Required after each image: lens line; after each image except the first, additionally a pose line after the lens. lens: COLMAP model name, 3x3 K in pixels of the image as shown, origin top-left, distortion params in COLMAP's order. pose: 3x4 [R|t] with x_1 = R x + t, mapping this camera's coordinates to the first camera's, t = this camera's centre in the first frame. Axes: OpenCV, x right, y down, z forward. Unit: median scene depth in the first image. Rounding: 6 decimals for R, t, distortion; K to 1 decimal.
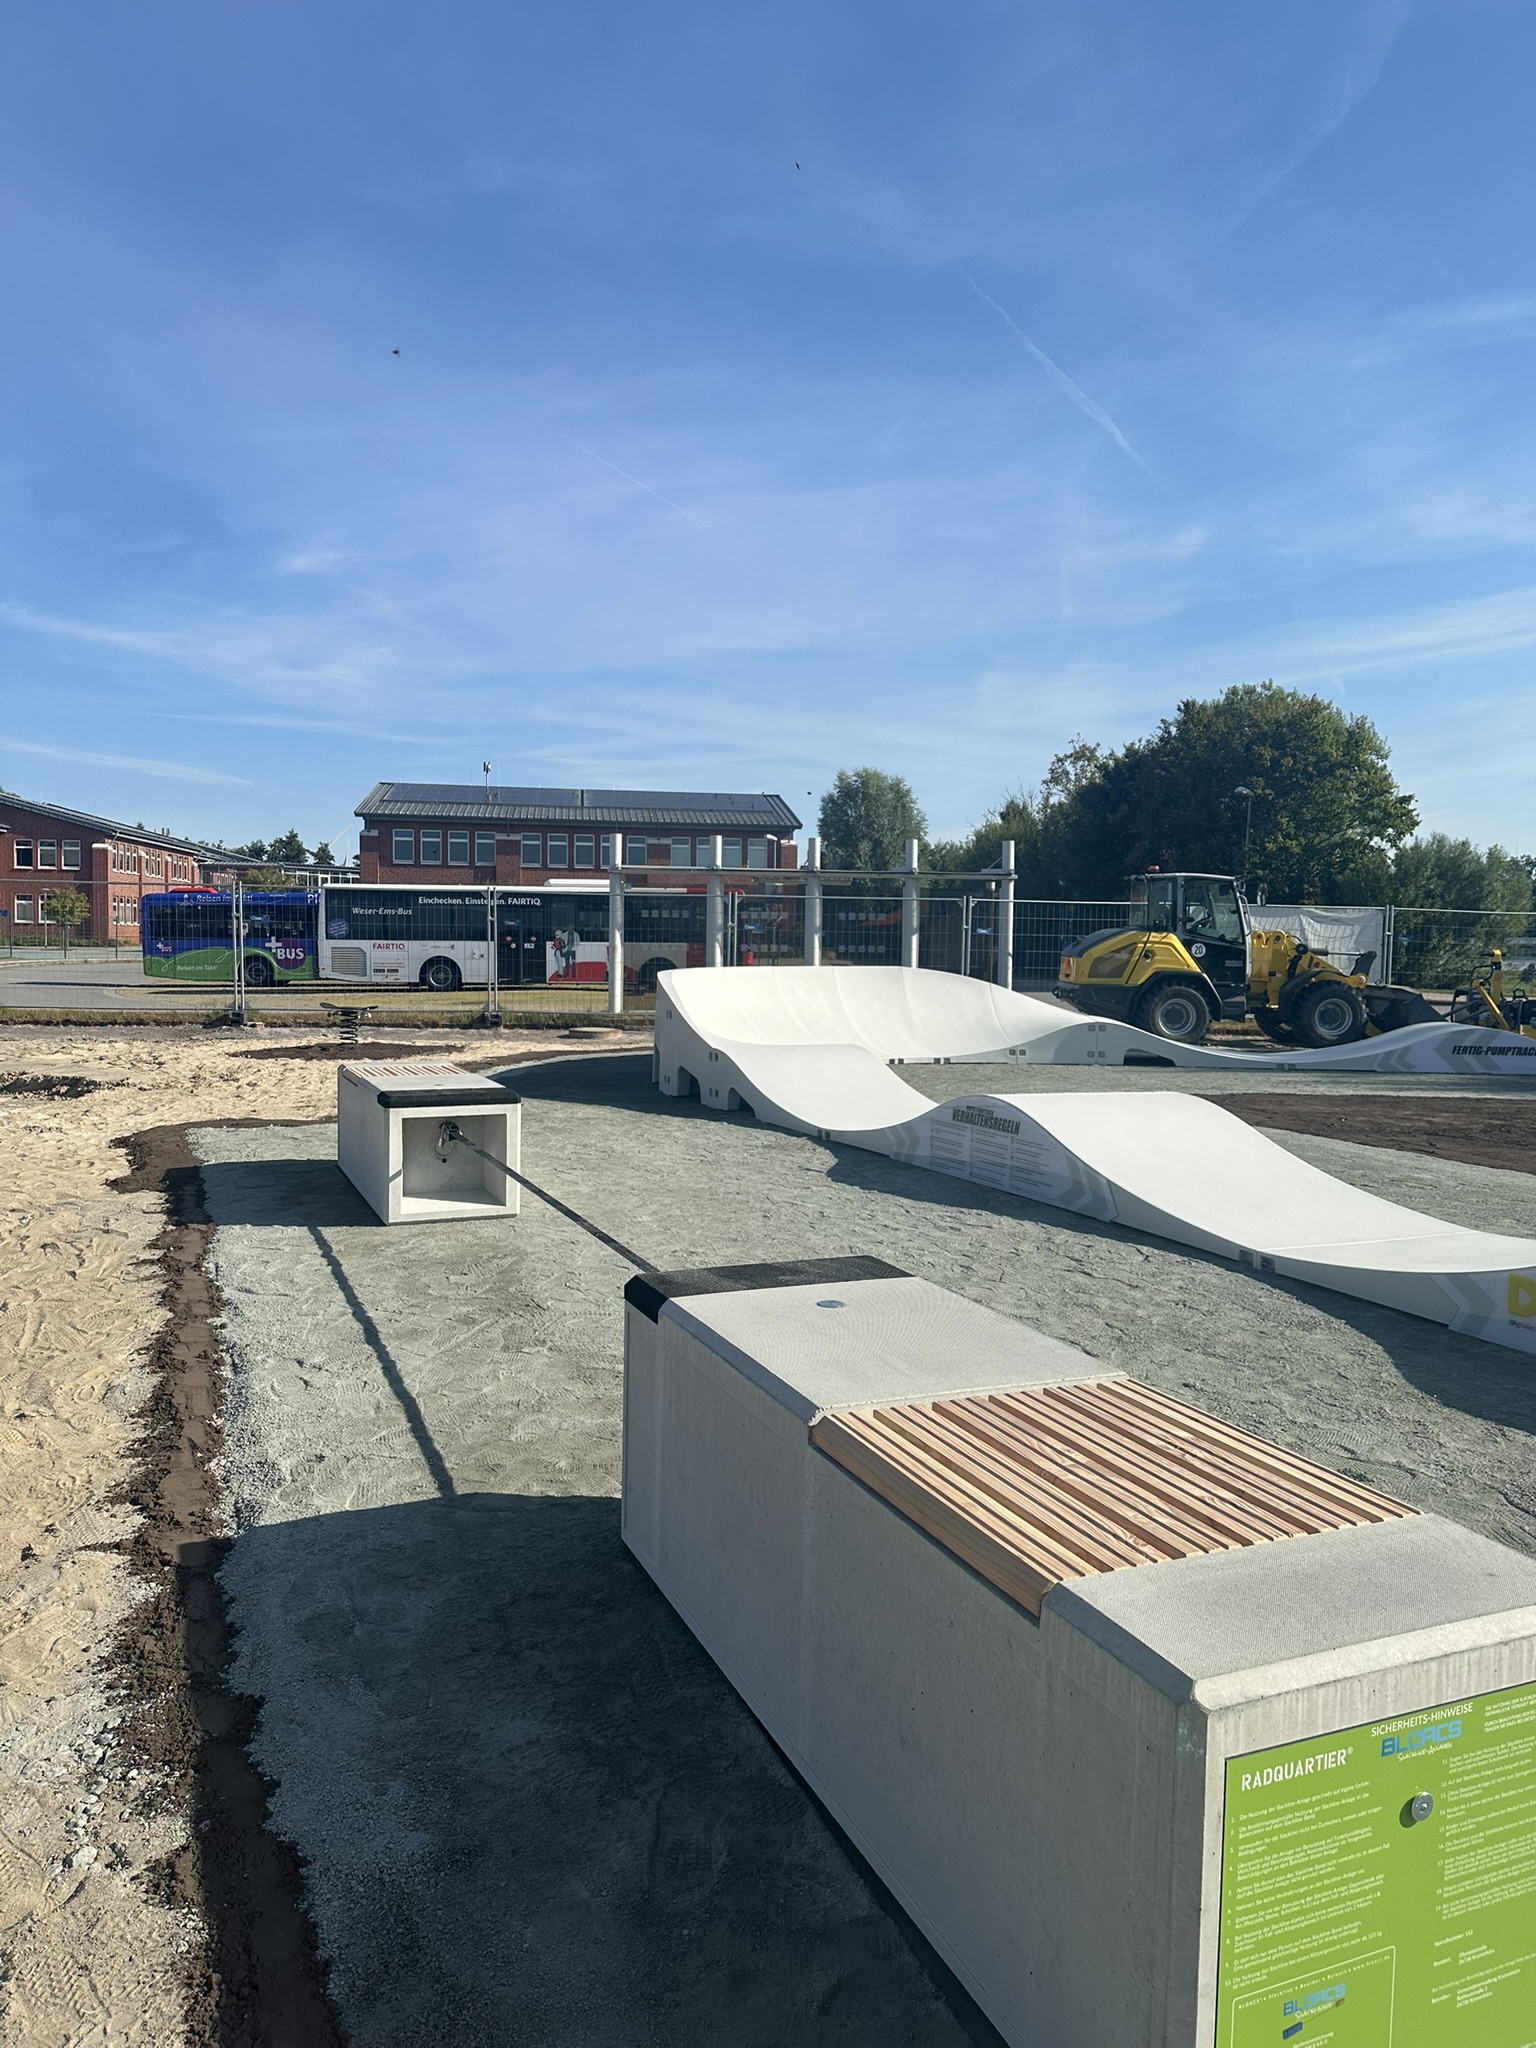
lens RADIAL K [[1432.1, 0, 768.0], [0, 1432.1, 1024.0], [0, 0, 1]] dist [0.003065, 0.001382]
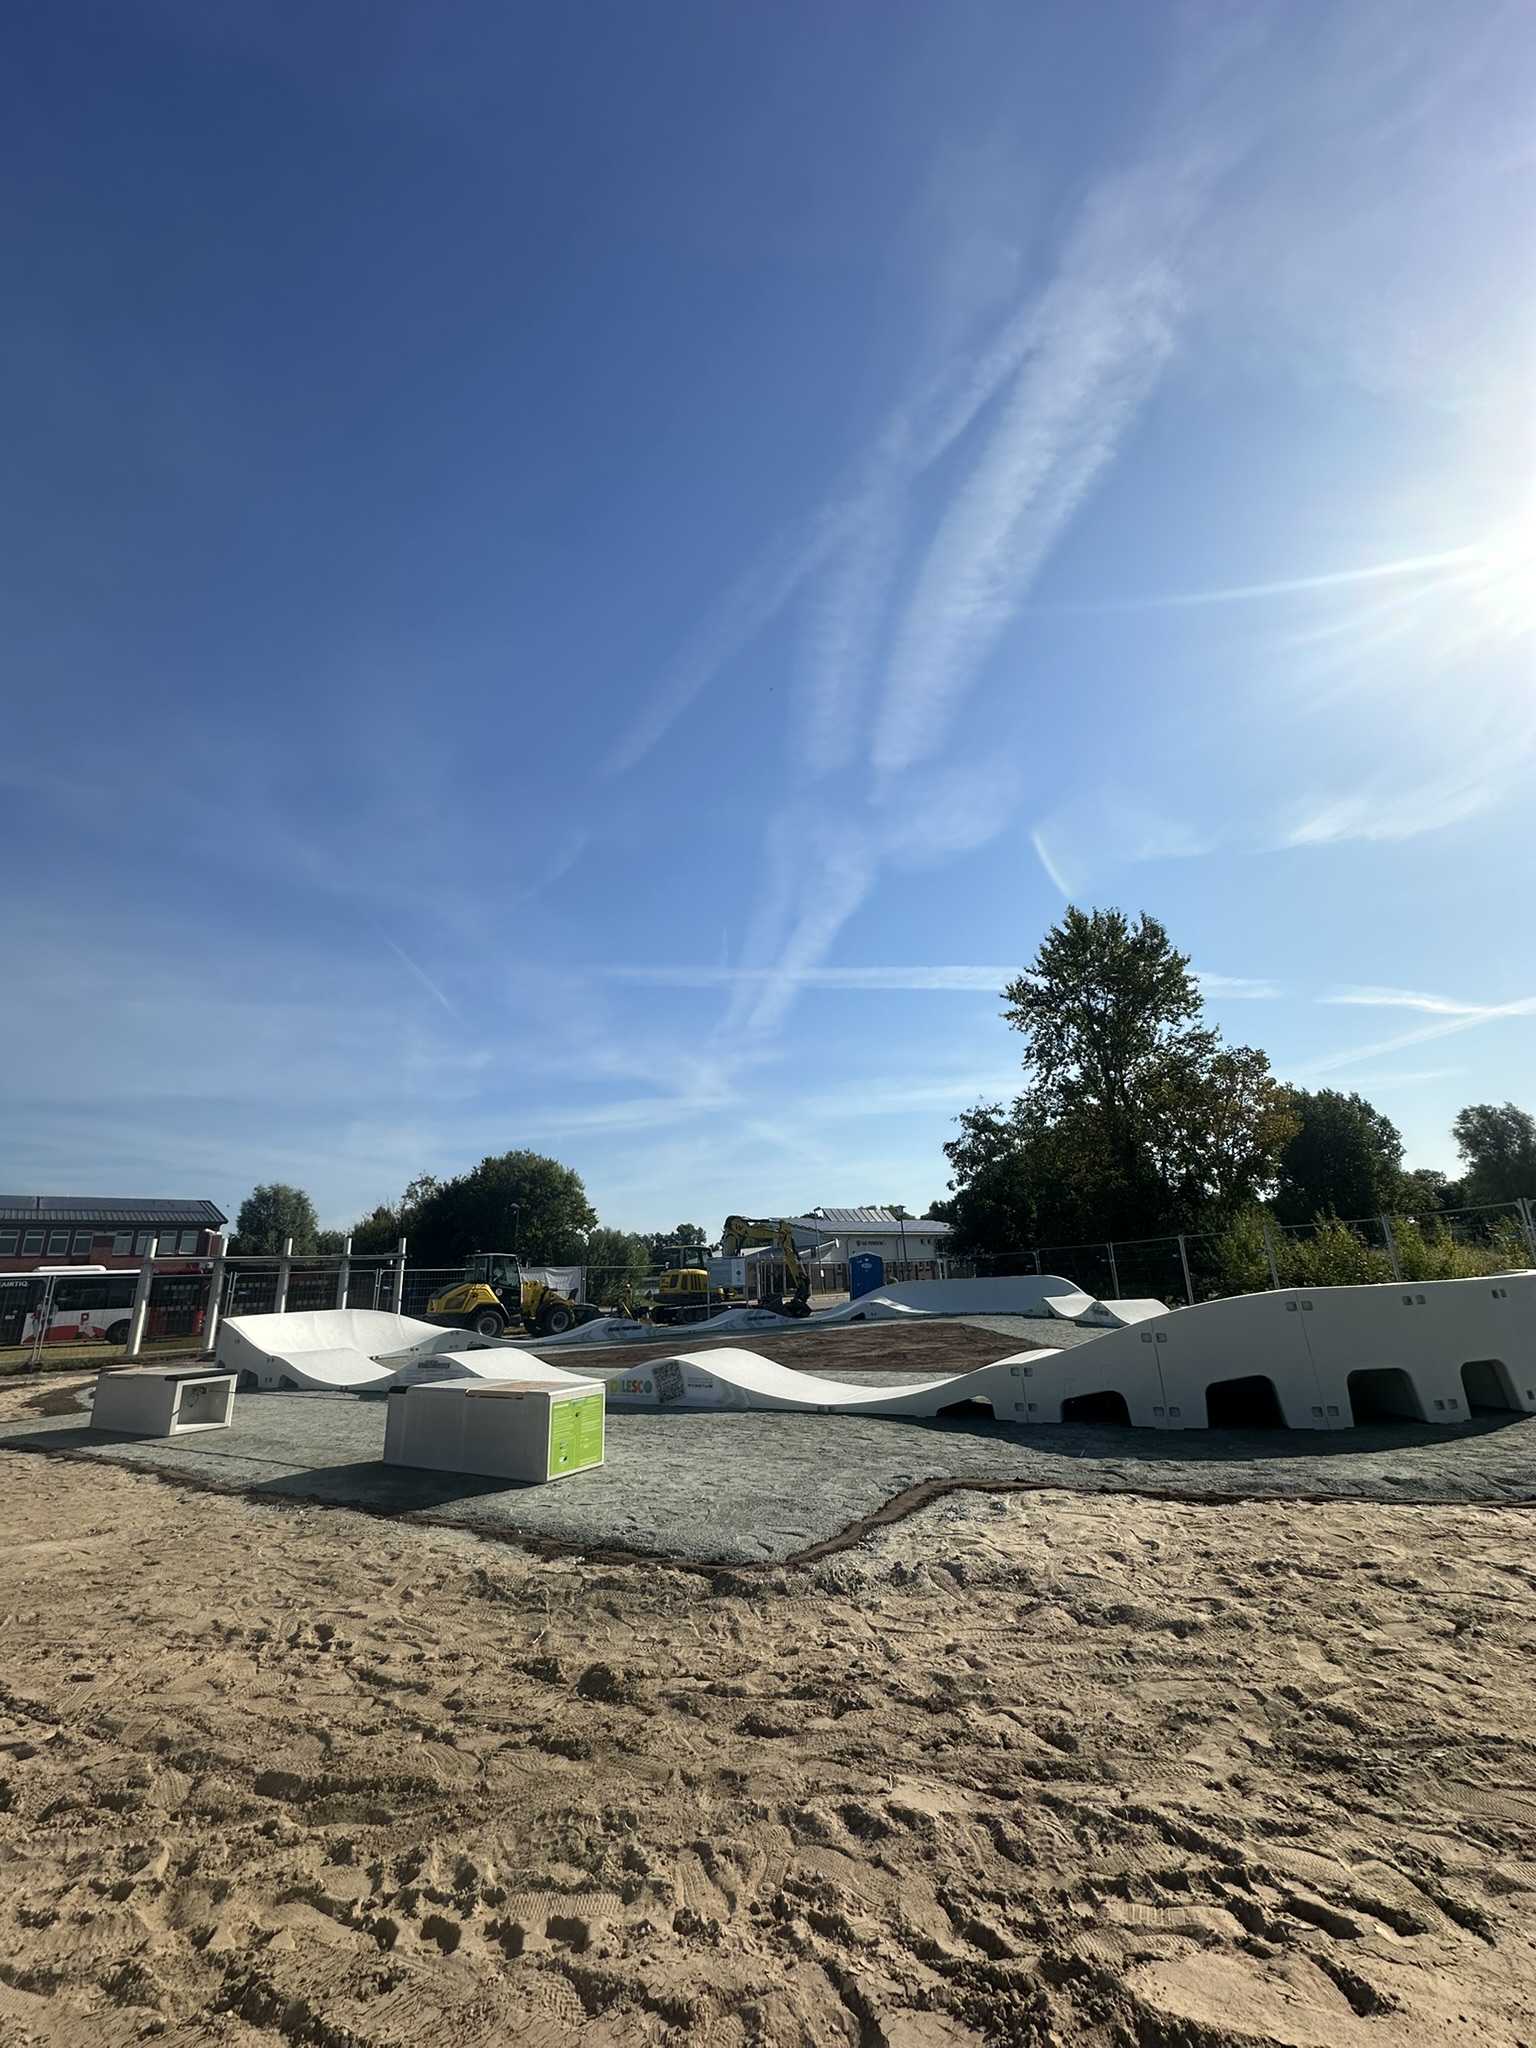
lens RADIAL K [[819.1, 0, 726.7], [0, 819.1, 1011.4], [0, 0, 1]] dist [0.021816, 0.000088]
pose [[0.842138, 0.129287, 0.523535, -0.047784], [0.075205, 0.933191, -0.351424, 0.006227], [-0.533992, 0.335320, 0.776153, -0.116835]]
